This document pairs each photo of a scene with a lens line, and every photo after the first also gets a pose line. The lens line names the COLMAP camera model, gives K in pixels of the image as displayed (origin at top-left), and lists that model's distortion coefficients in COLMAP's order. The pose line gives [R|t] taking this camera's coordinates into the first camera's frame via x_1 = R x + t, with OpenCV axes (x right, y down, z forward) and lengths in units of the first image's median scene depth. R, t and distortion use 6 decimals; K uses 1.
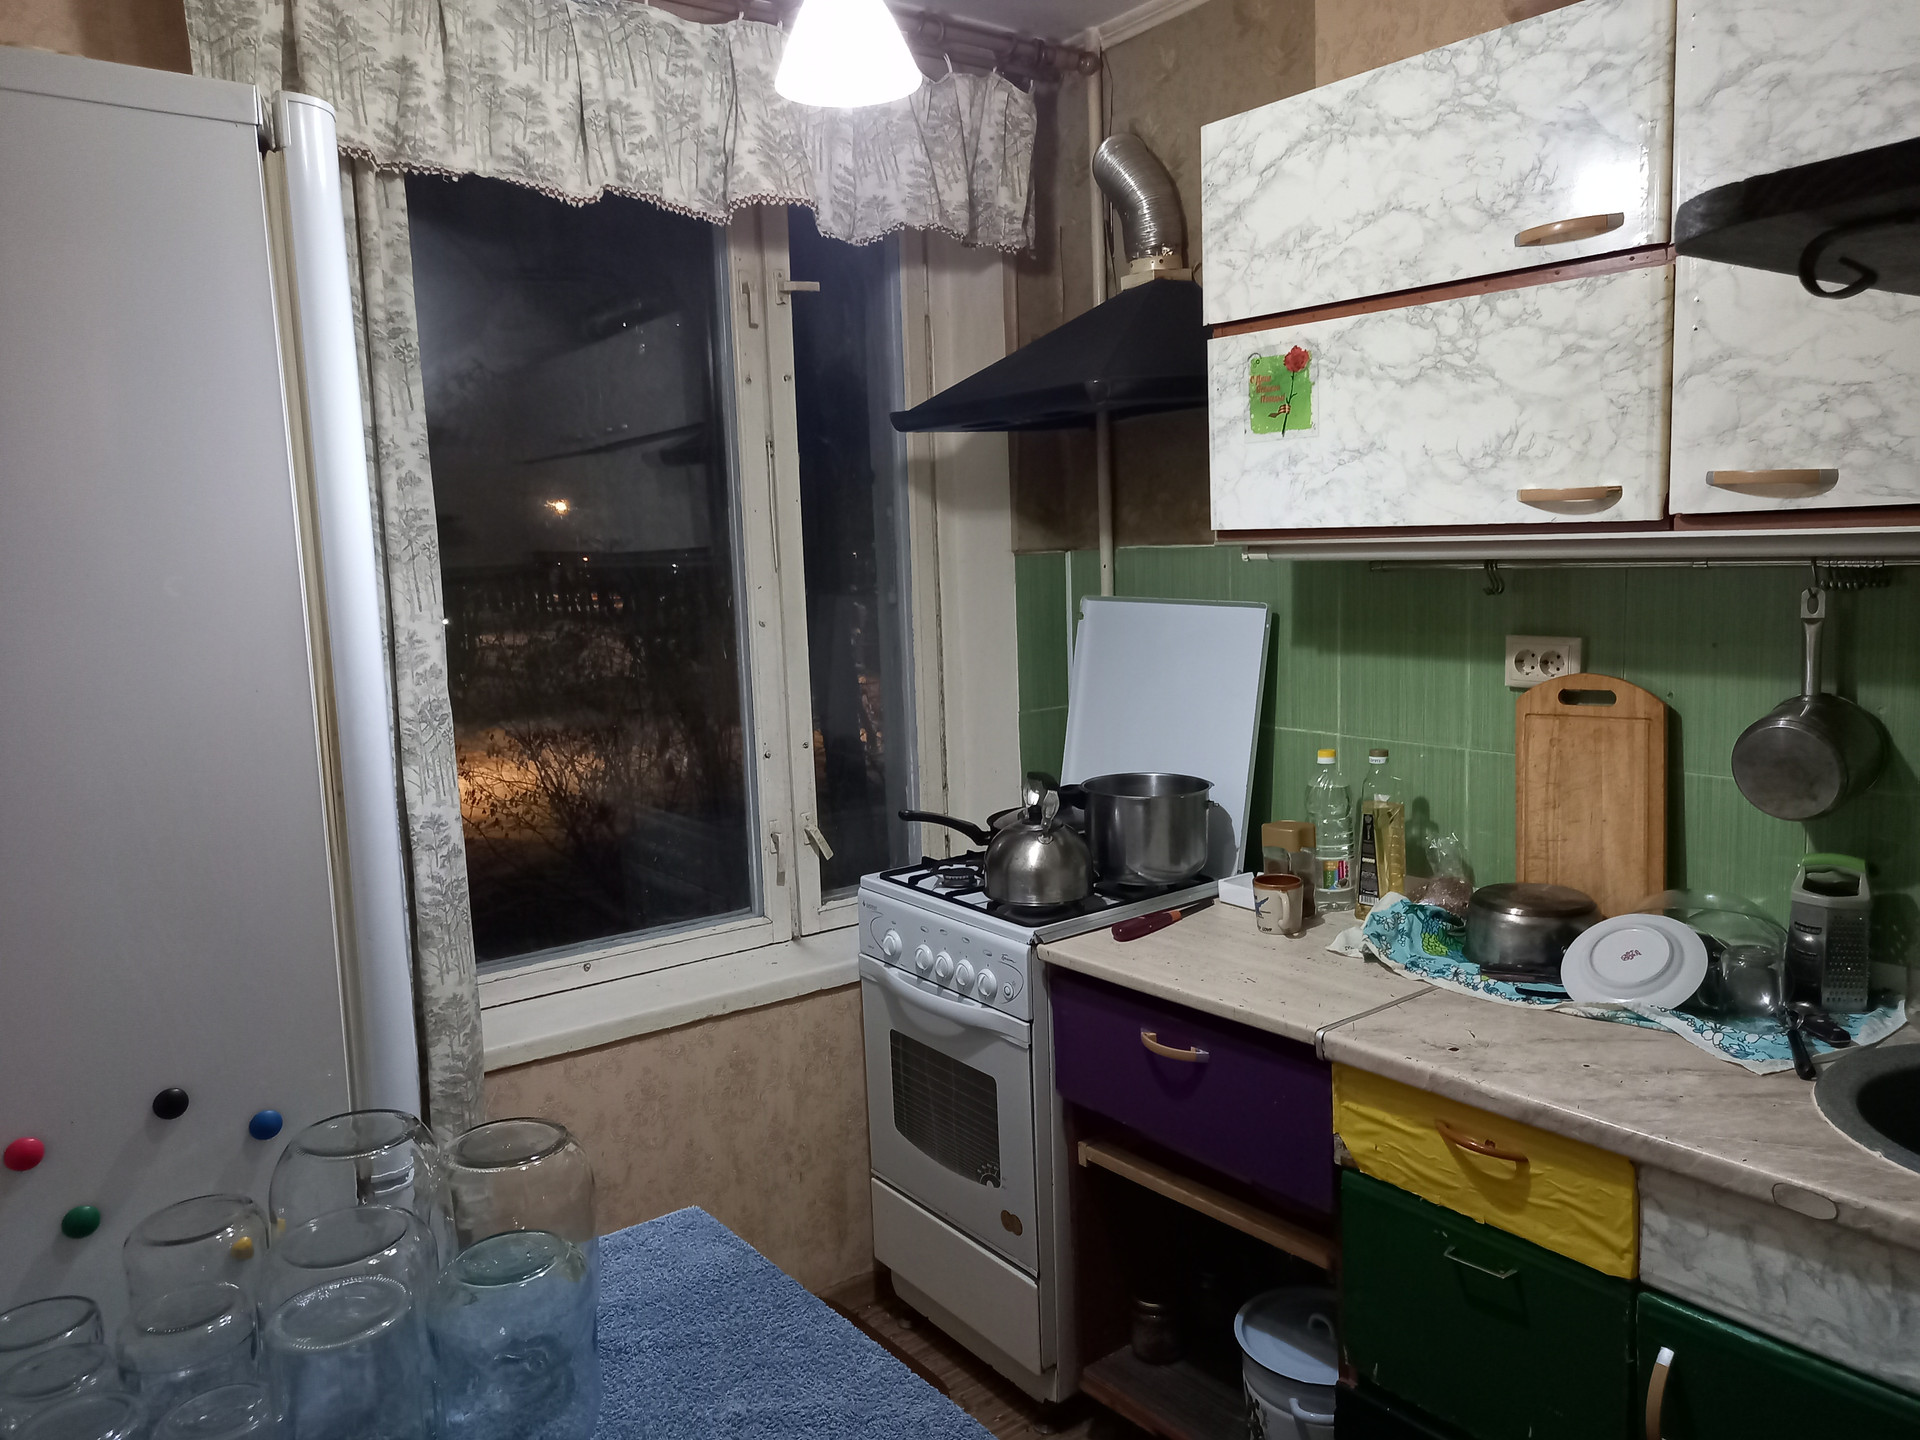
lens RADIAL K [[1407.0, 0, 960.0], [0, 1407.0, 720.0], [0, 0, 1]] dist [0.070301, -0.059854]
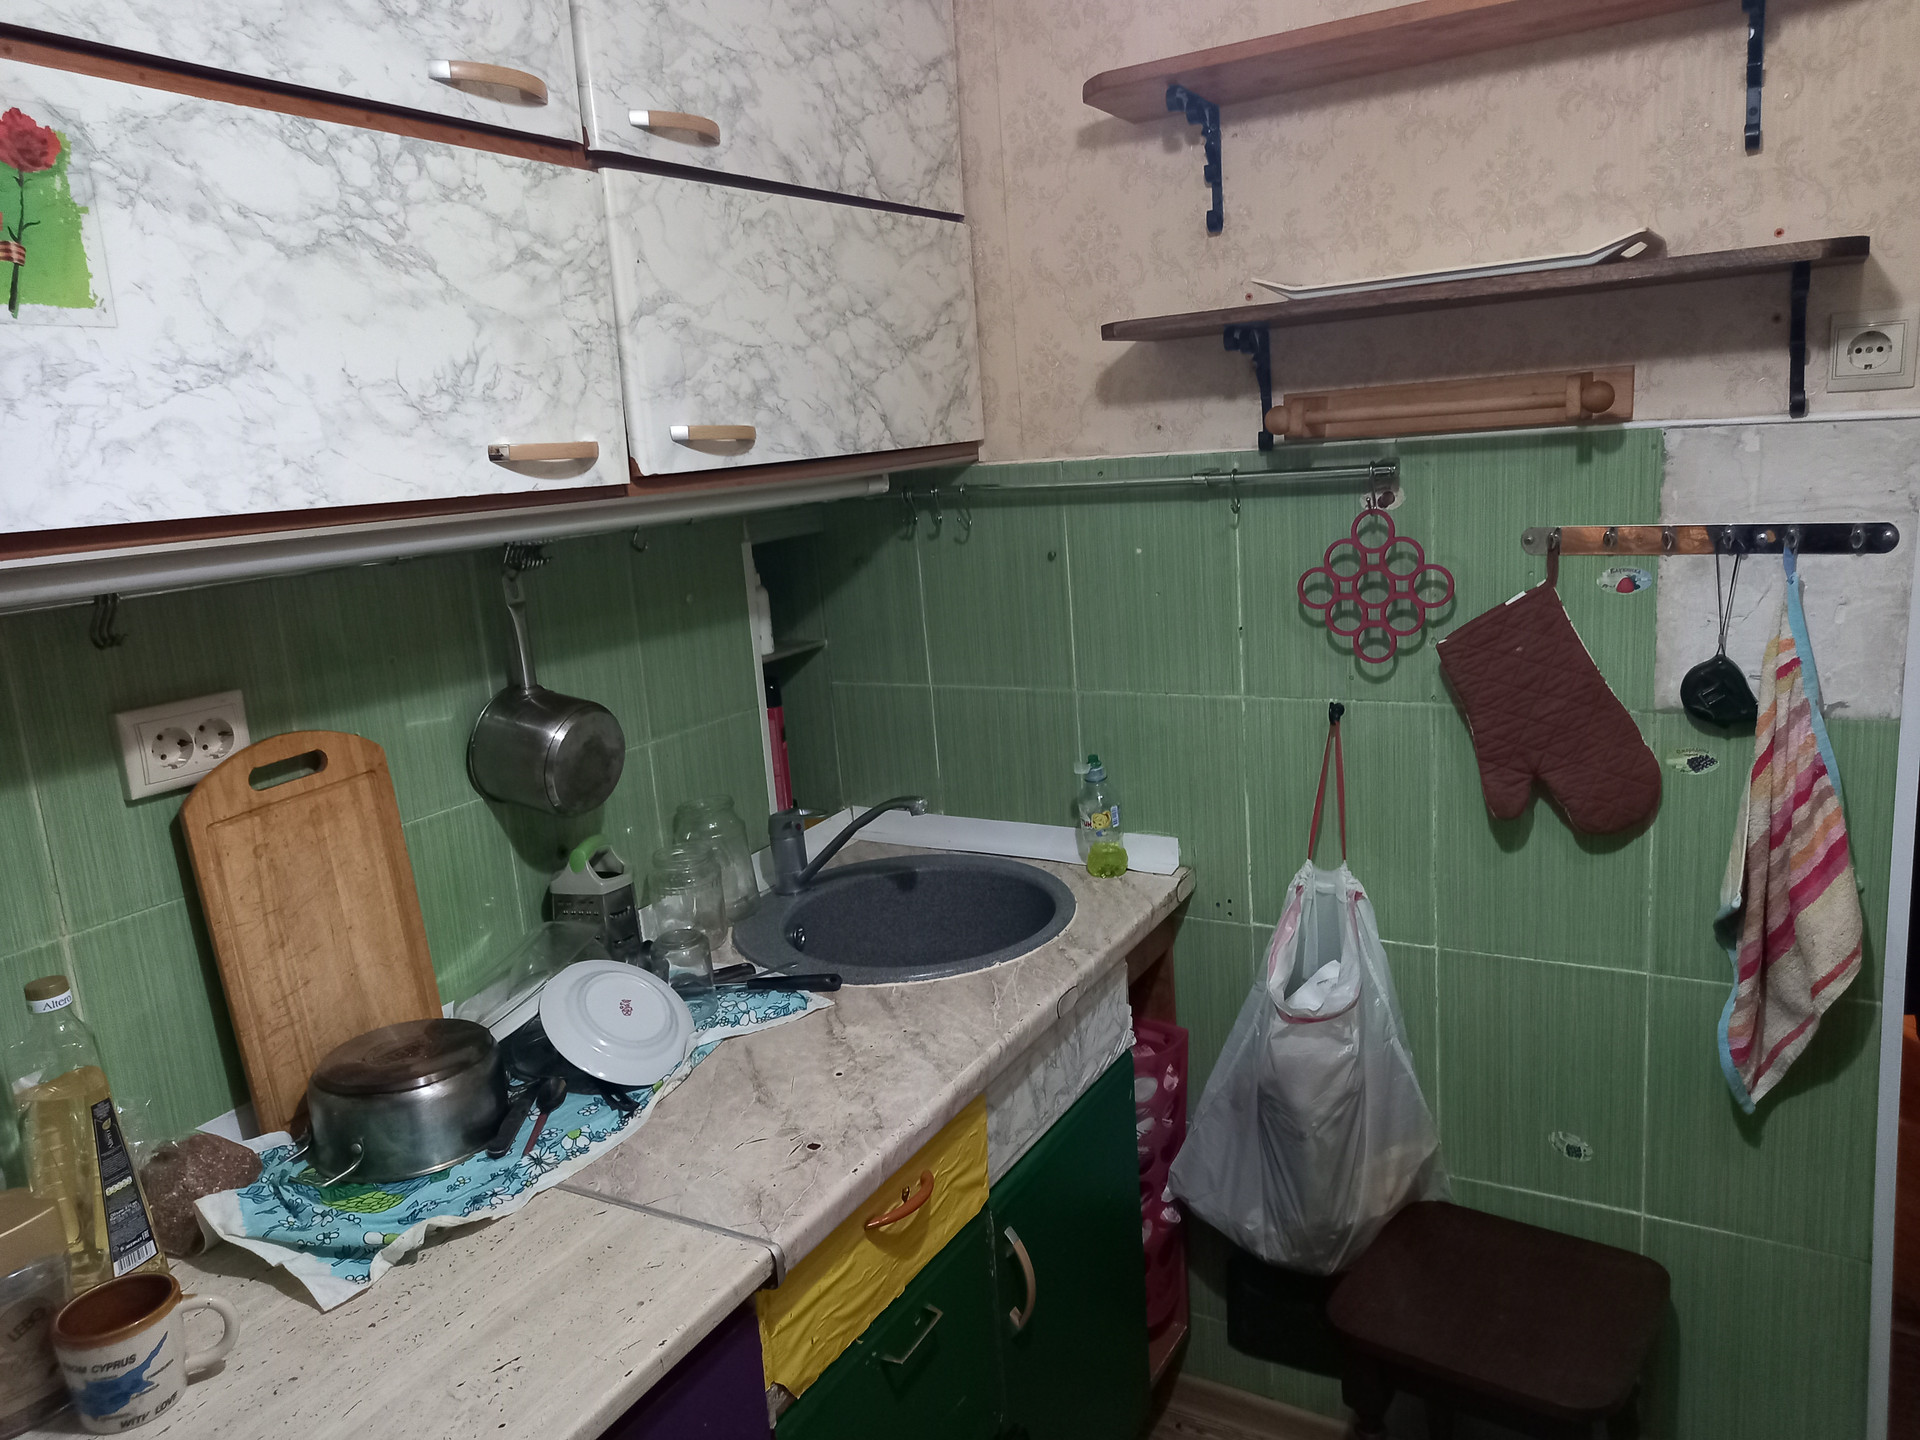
lens RADIAL K [[1407.0, 0, 960.0], [0, 1407.0, 720.0], [0, 0, 1]] dist [0.070301, -0.059854]
pose [[-0.391174, -0.124630, 0.911839, -0.343543], [0.204036, 0.954388, 0.217976, -0.137300], [-0.897414, 0.271315, -0.347902, 1.064044]]
